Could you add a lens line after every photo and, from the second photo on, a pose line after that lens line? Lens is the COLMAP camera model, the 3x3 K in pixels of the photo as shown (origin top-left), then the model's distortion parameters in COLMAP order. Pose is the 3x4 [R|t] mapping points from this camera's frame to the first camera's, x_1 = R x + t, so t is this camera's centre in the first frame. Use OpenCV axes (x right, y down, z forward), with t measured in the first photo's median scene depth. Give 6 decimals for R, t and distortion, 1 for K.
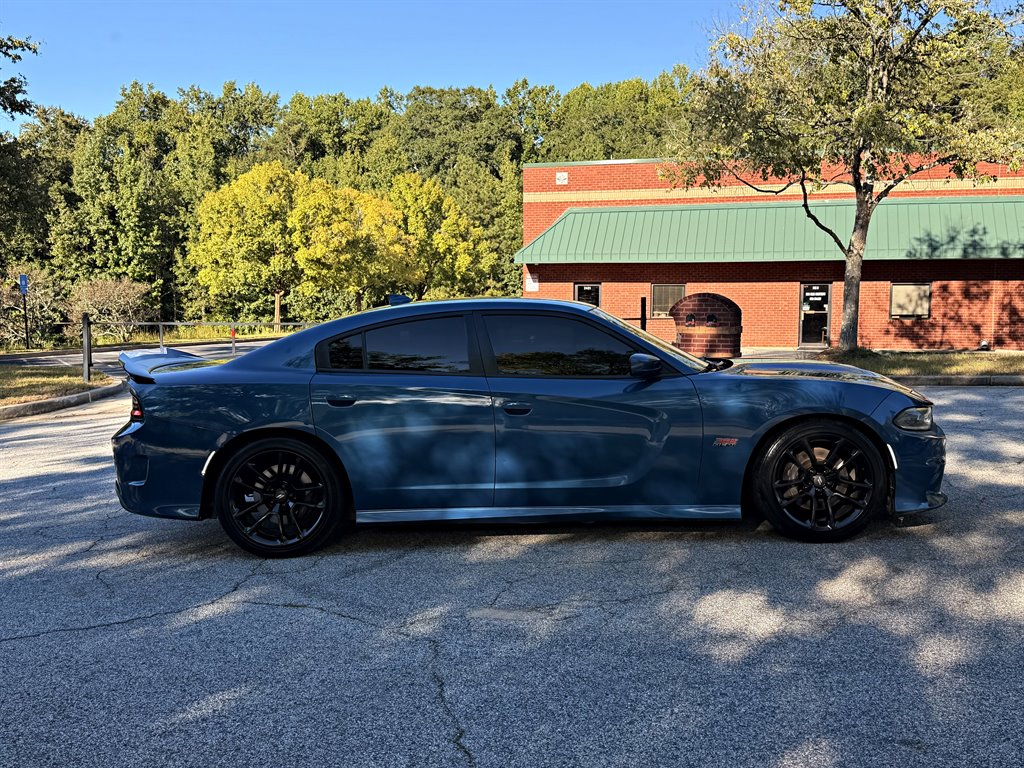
lens RADIAL K [[1013.8, 0, 511.2], [0, 1013.8, 387.1], [0, 0, 1]] dist [0.022336, 0.000000]
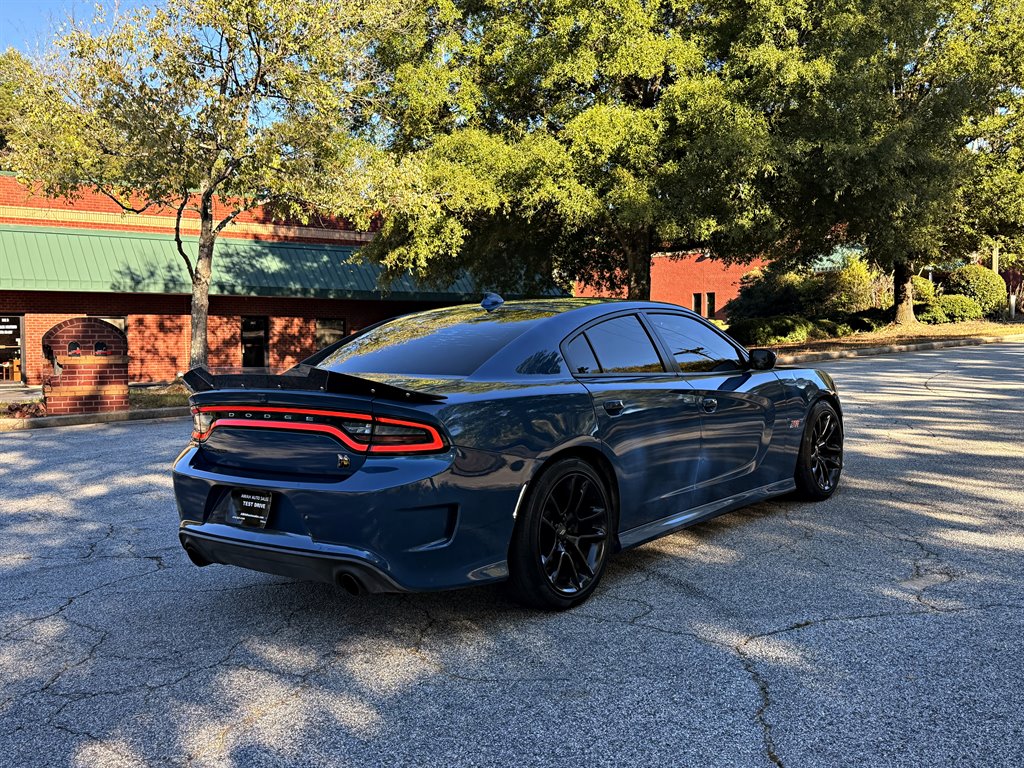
lens RADIAL K [[1013.8, 0, 511.2], [0, 1013.8, 390.1], [0, 0, 1]] dist [0.022336, 0.000000]
pose [[0.595575, -0.044761, 0.802052, -0.175847], [0.075024, 0.997182, -0.000060, -0.001612], [-0.799789, 0.060208, 0.597254, 0.107281]]
